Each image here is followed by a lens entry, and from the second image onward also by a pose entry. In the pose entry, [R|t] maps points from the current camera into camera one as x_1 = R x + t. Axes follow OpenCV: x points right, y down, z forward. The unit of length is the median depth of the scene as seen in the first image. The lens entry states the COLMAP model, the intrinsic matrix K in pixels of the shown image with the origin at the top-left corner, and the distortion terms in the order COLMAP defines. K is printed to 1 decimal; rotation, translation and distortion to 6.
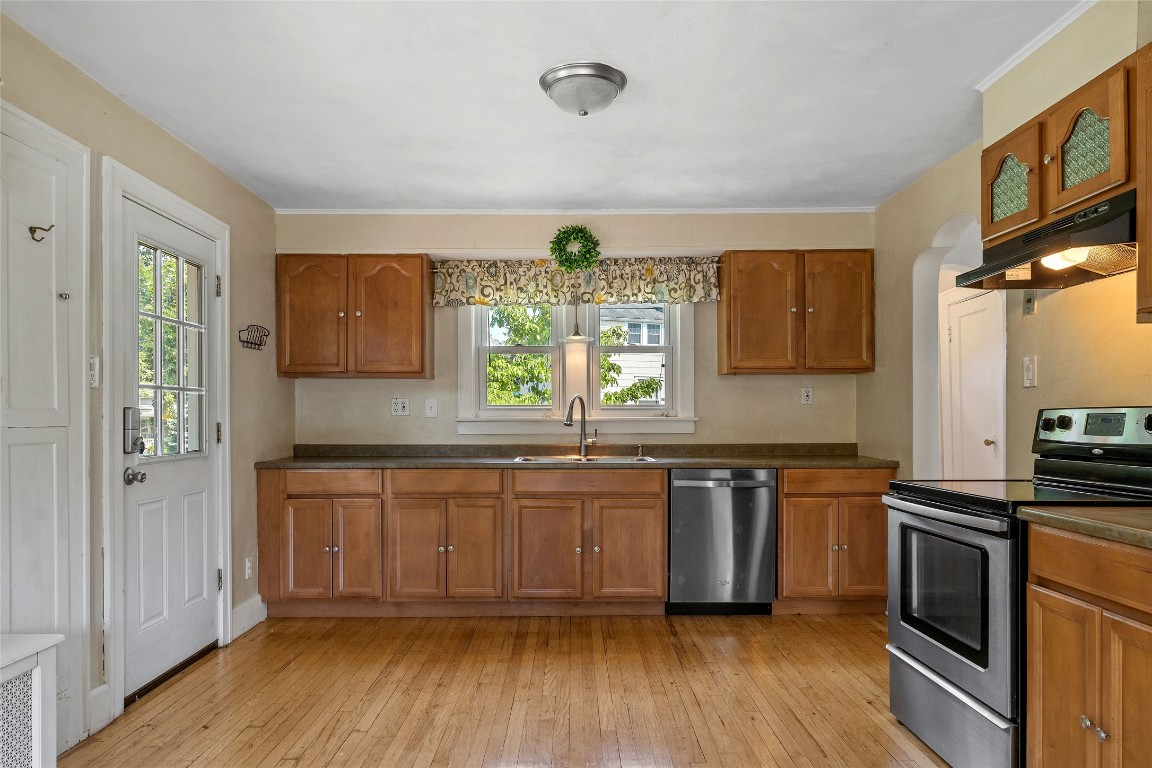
lens RADIAL K [[737.4, 0, 575.8], [0, 737.4, 413.5], [0, 0, 1]] dist [-0.002260, 0.001814]
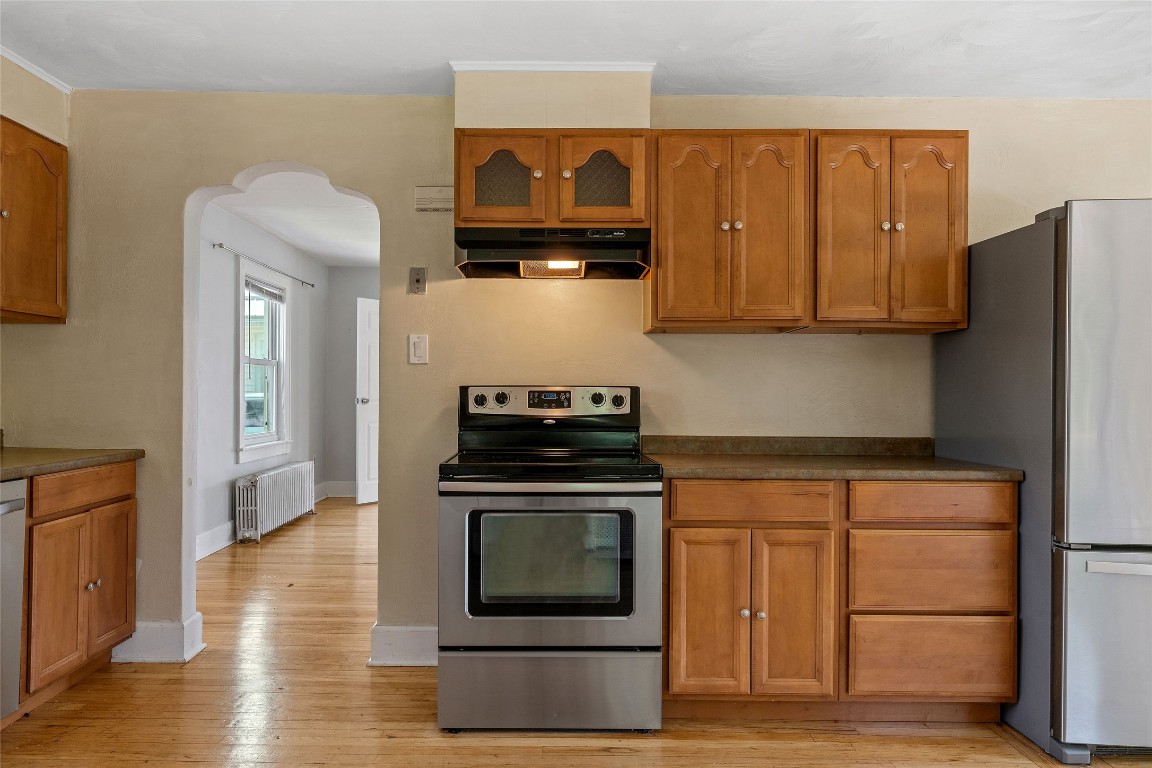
lens RADIAL K [[737.4, 0, 573.3], [0, 737.4, 385.8], [0, 0, 1]] dist [-0.002260, 0.001814]
pose [[0.014035, 0.011951, 0.999830, -0.304411], [-0.012756, 0.999849, -0.011772, 0.003304], [-0.999820, -0.012588, 0.014186, 0.554973]]
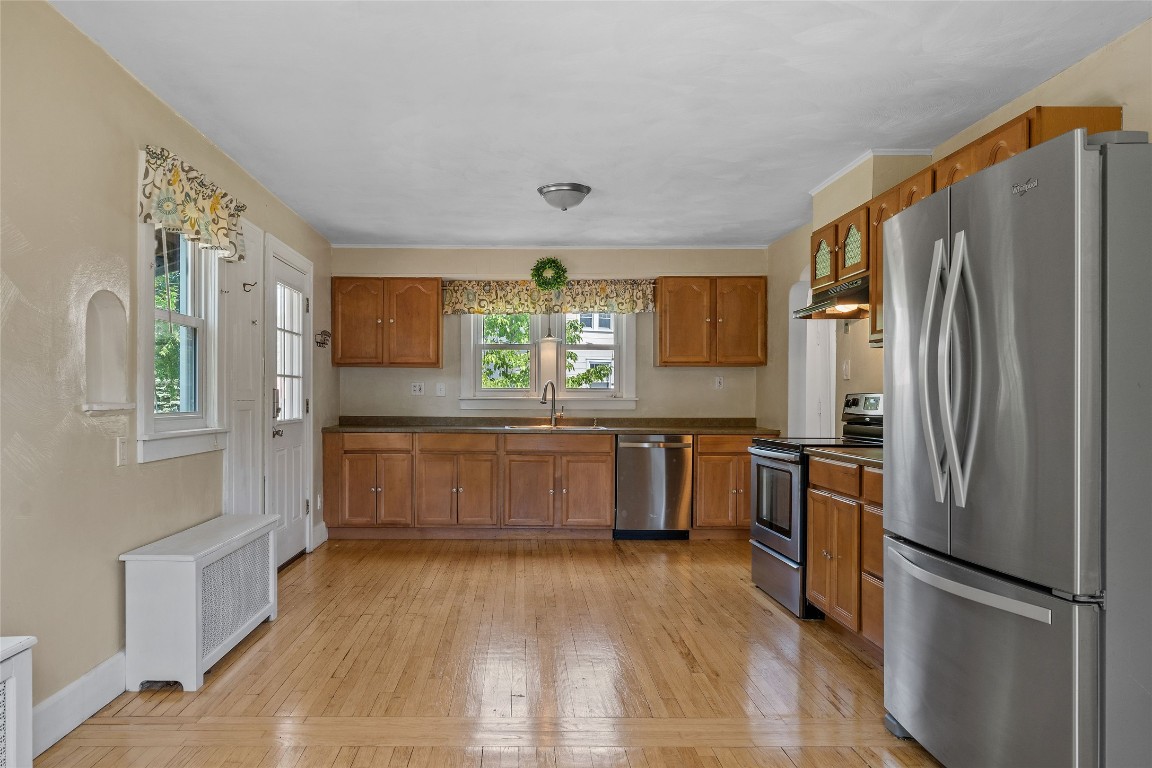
lens RADIAL K [[737.4, 0, 528.0], [0, 737.4, 401.4], [0, 0, 1]] dist [-0.002260, 0.001814]
pose [[0.999971, 0.007000, 0.002864, -0.046687], [-0.007029, 0.999924, 0.010115, -0.000729], [-0.002793, -0.010135, 0.999945, -0.408018]]
